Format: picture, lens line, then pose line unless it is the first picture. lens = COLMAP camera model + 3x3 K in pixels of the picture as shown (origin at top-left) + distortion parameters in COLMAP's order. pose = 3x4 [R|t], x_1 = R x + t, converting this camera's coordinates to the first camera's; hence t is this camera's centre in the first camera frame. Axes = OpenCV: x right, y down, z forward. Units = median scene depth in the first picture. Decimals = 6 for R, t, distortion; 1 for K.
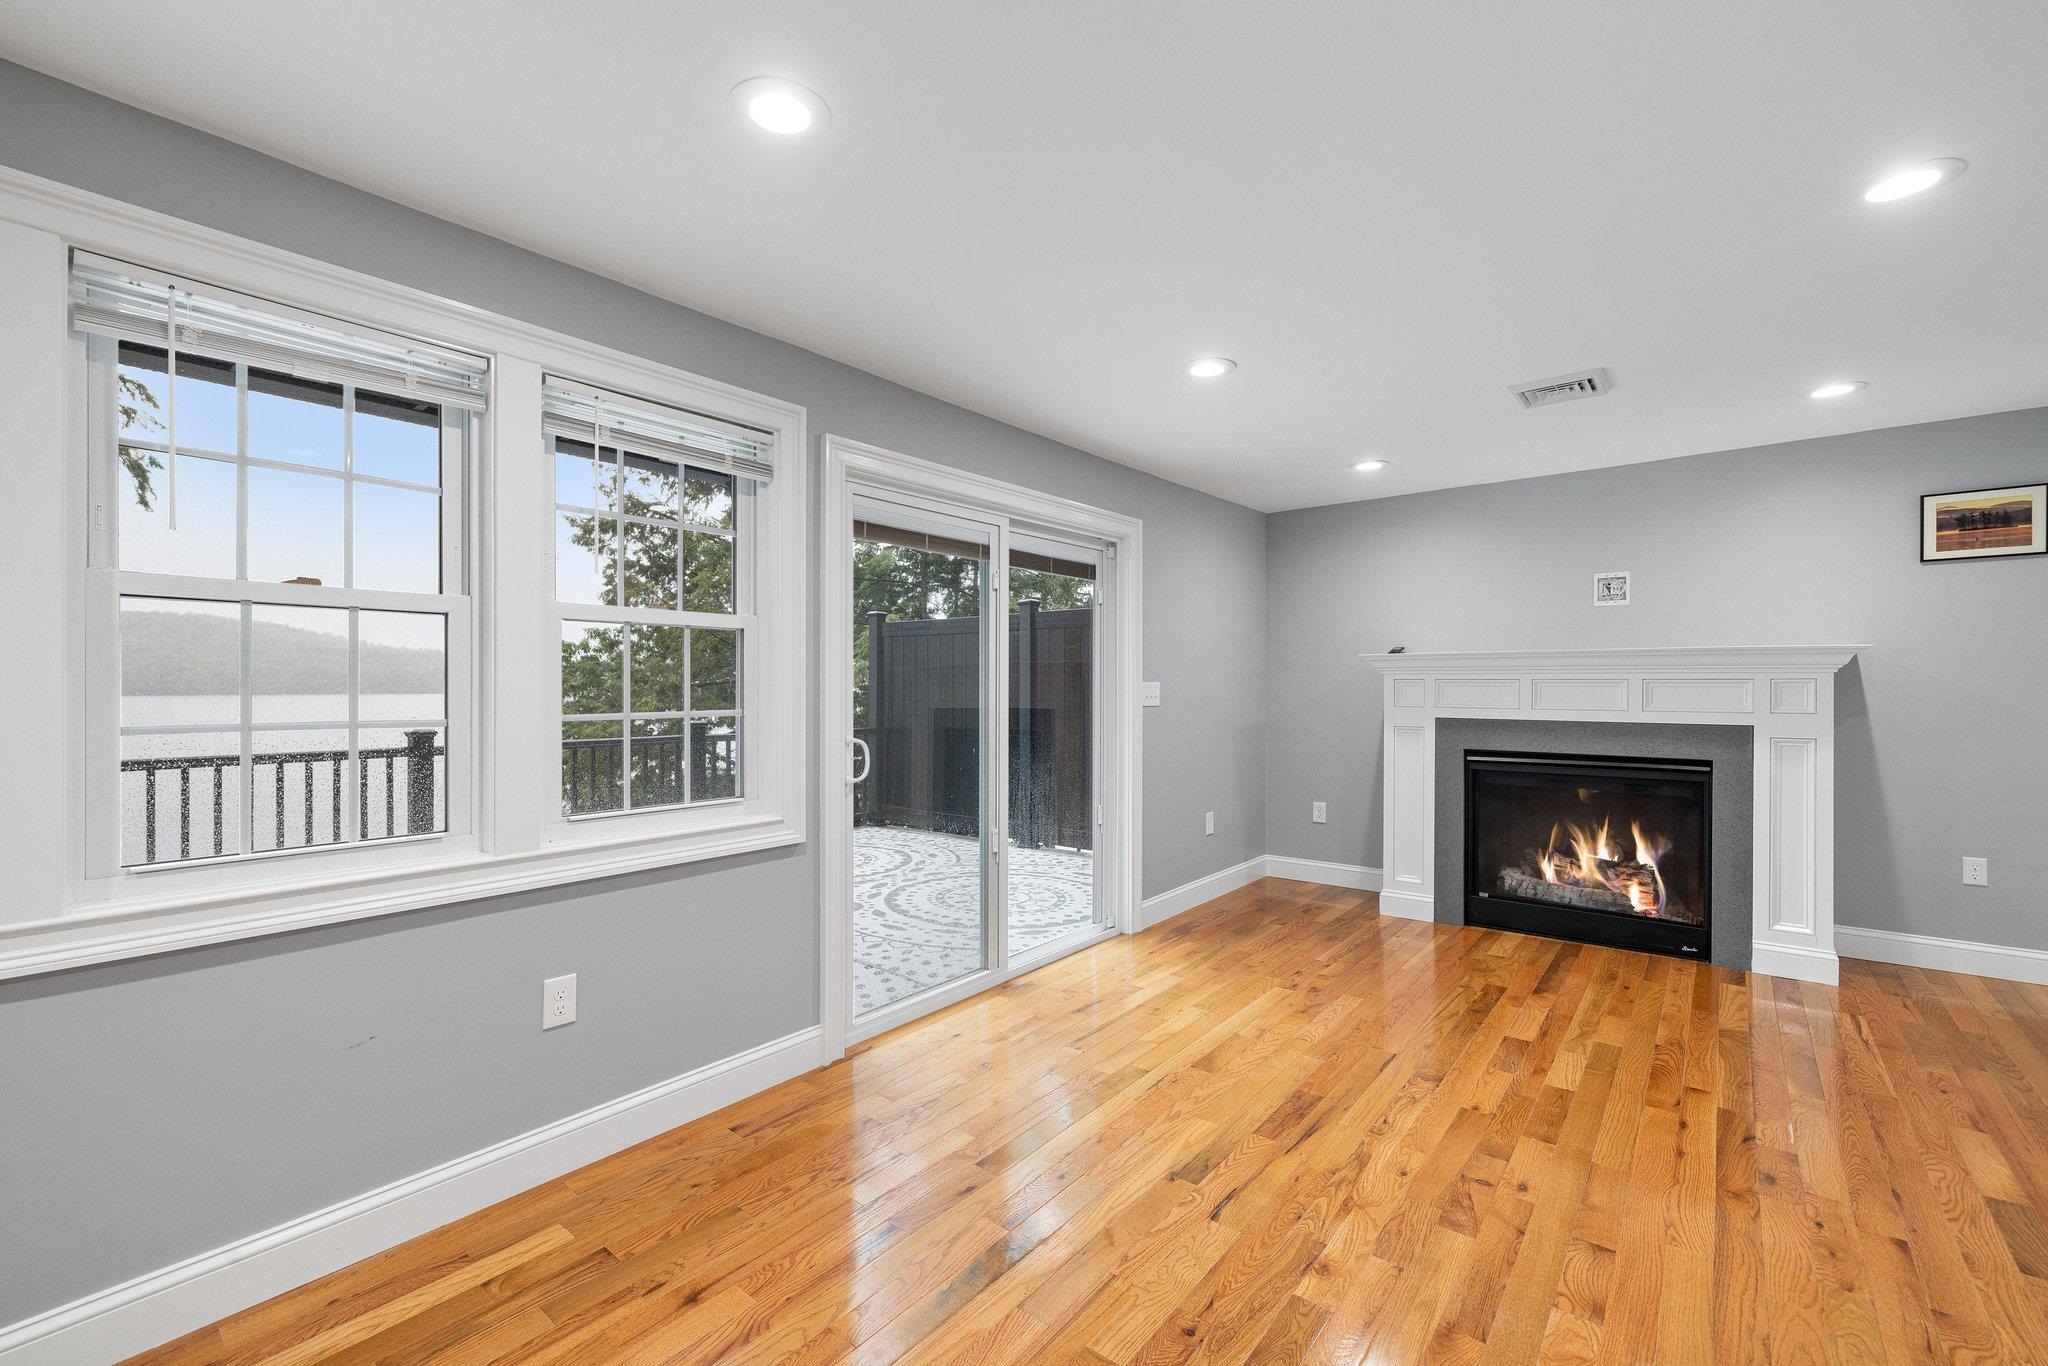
lens RADIAL K [[862.2, 0, 1034.8], [0, 862.2, 681.8], [0, 0, 1]] dist [0.001041, -0.000144]
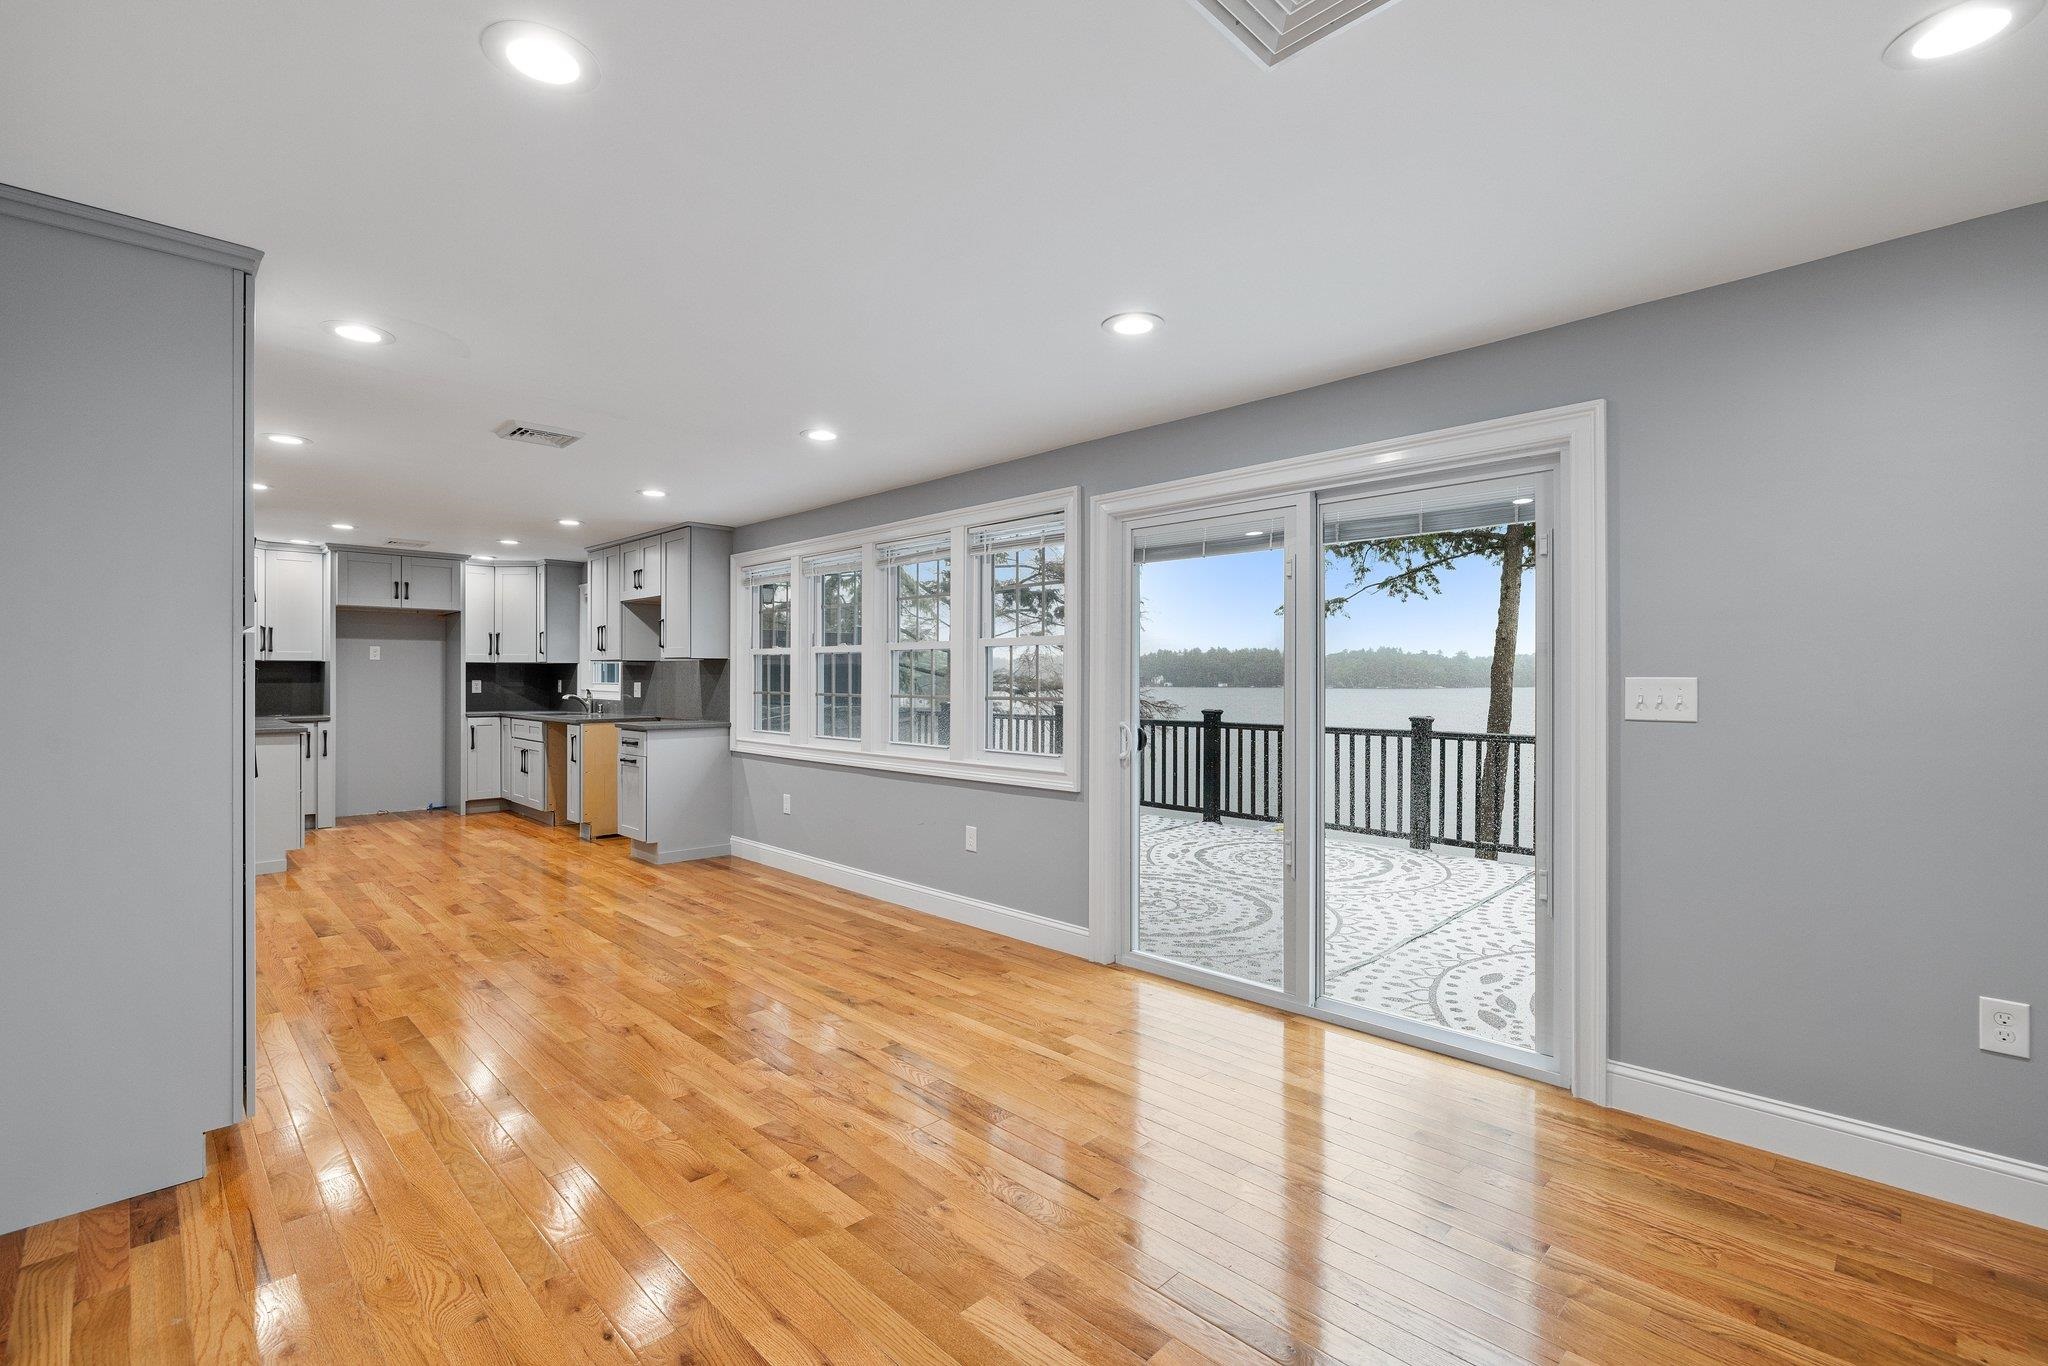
lens RADIAL K [[898.7, 0, 979.2], [0, 898.7, 672.9], [0, 0, 1]] dist [-0.004183, -0.000247]
pose [[-0.135102, -0.005849, -0.990814, 0.906512], [0.004166, 0.999970, -0.006471, -0.000591], [0.990823, -0.005002, -0.135074, 0.777149]]
